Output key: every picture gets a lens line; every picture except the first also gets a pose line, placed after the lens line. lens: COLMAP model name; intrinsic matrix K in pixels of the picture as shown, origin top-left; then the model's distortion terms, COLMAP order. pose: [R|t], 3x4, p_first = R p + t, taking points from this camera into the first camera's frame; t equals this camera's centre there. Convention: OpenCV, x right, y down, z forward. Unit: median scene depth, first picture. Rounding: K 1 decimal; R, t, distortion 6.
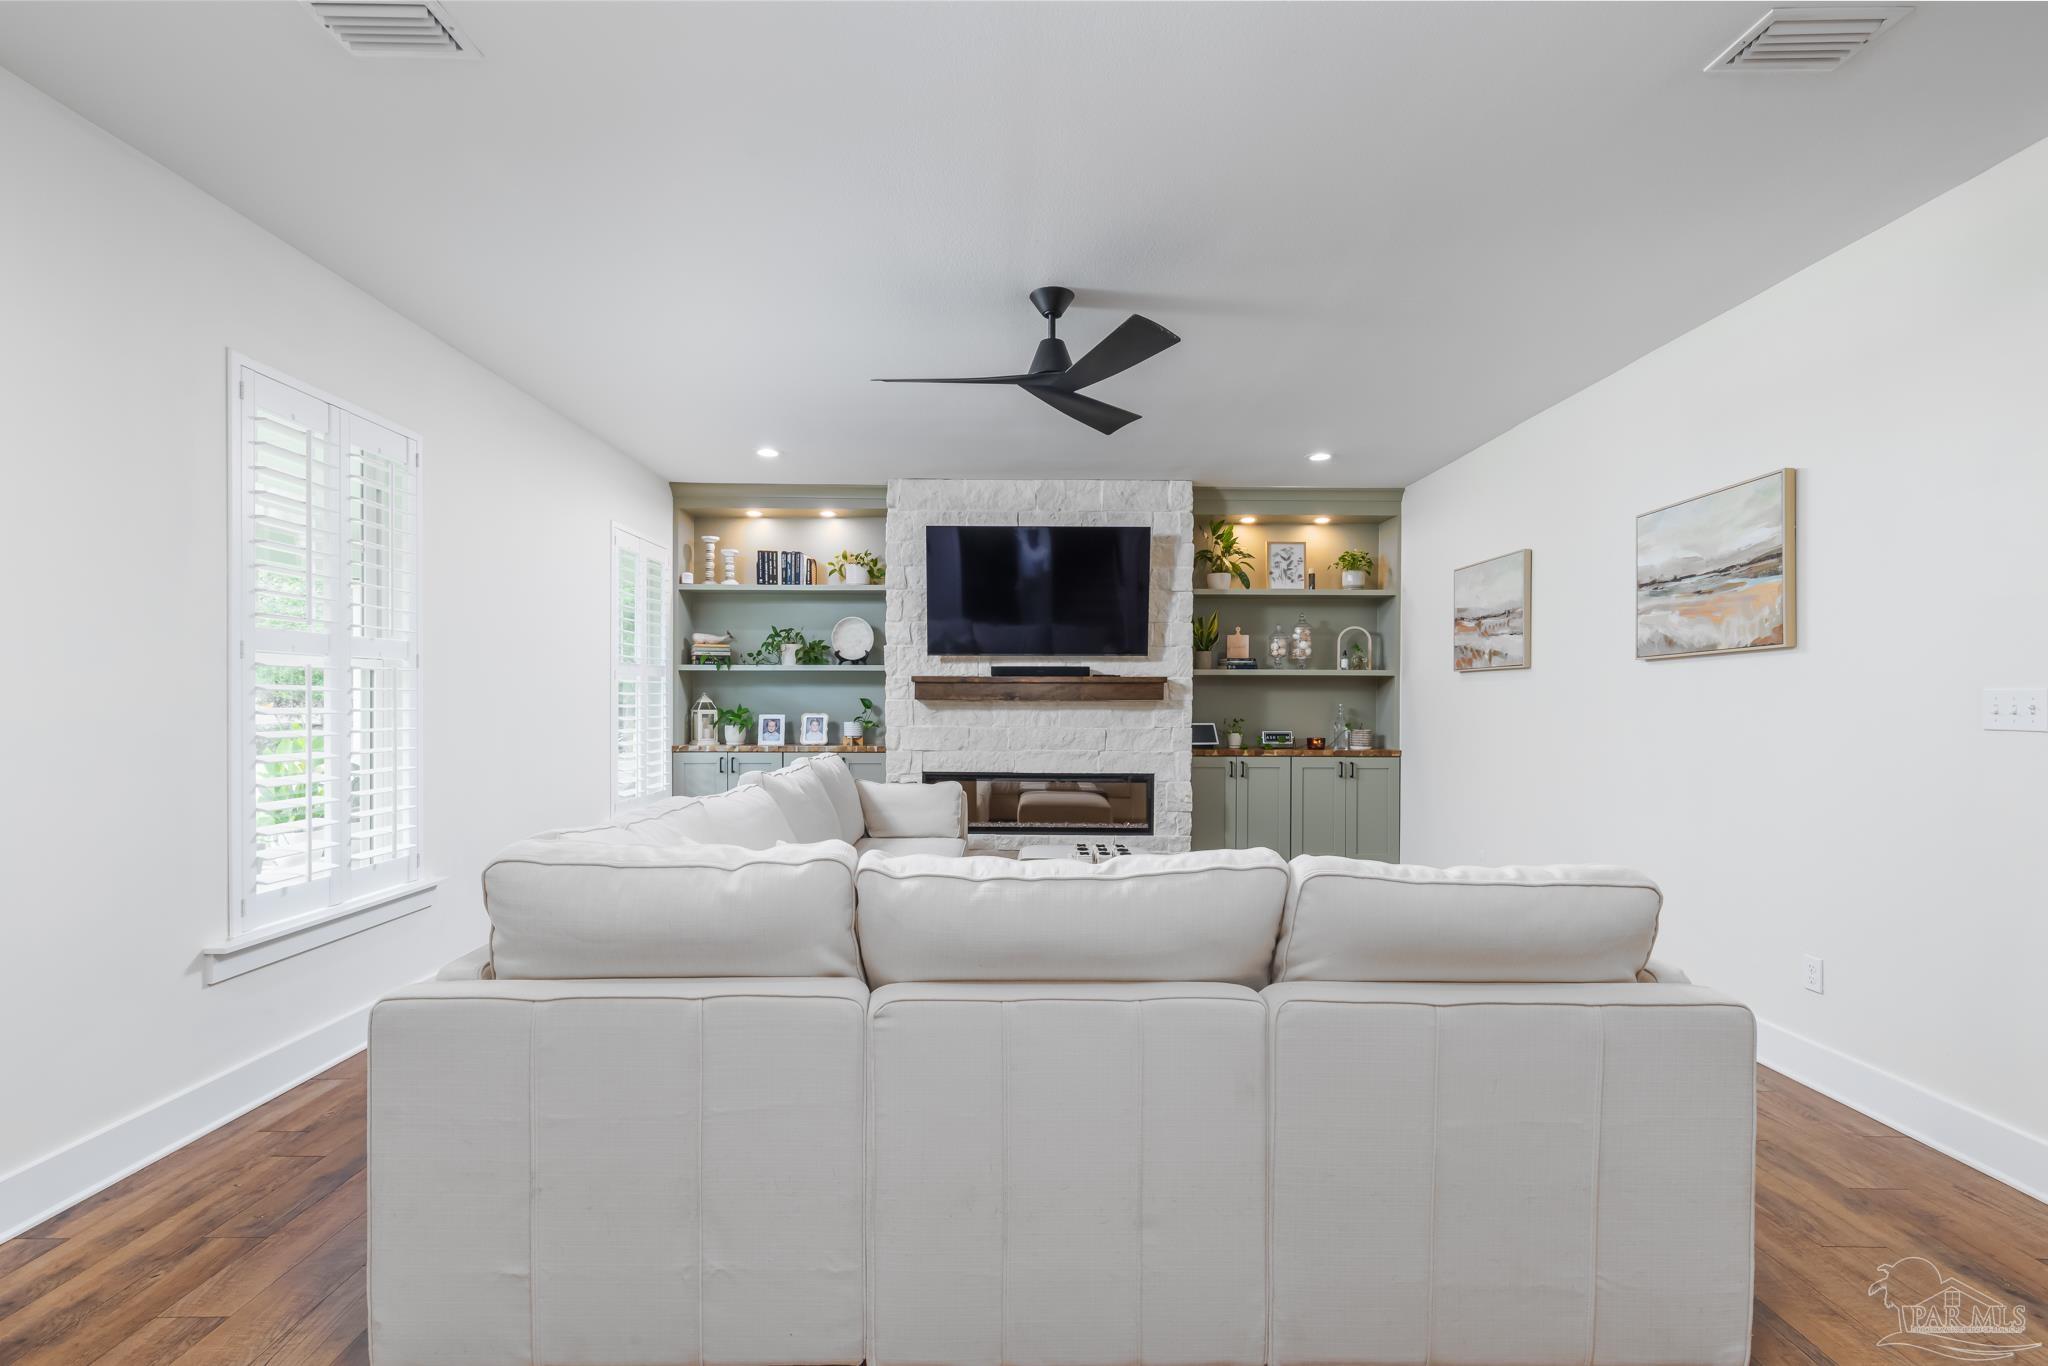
lens RADIAL K [[958.6, 0, 1025.2], [0, 958.6, 702.9], [0, 0, 1]] dist [0.030274, -0.000035]
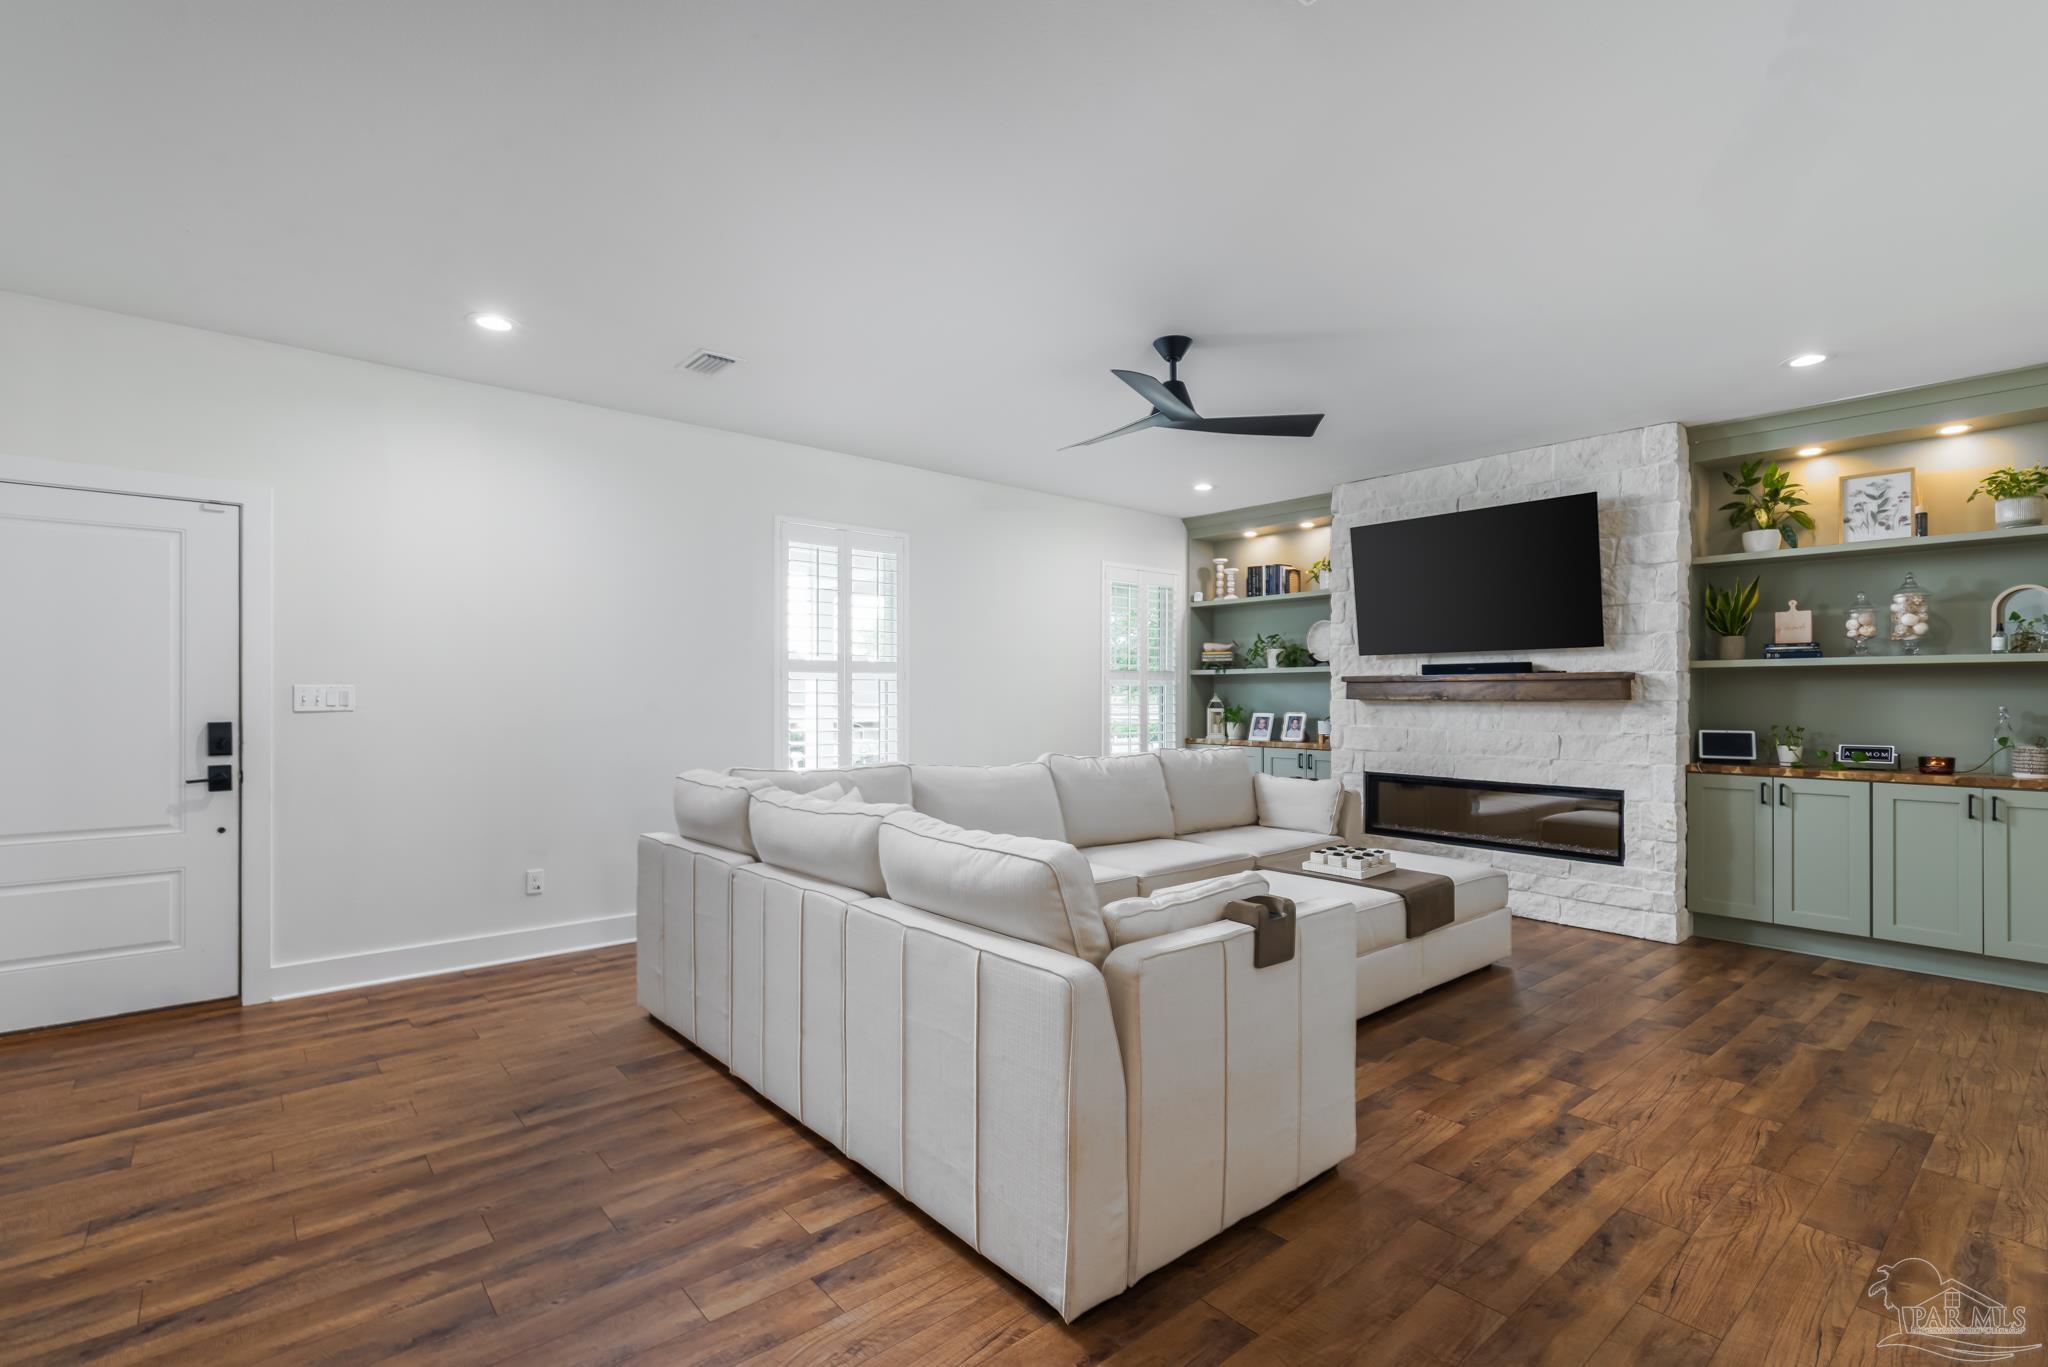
lens RADIAL K [[958.6, 0, 1025.2], [0, 958.6, 703.4], [0, 0, 1]] dist [0.030274, -0.000035]
pose [[0.651086, 0.003191, -0.758997, 0.409587], [-0.000795, 0.999993, 0.003522, -0.002711], [0.759004, -0.001690, 0.651084, 0.071629]]
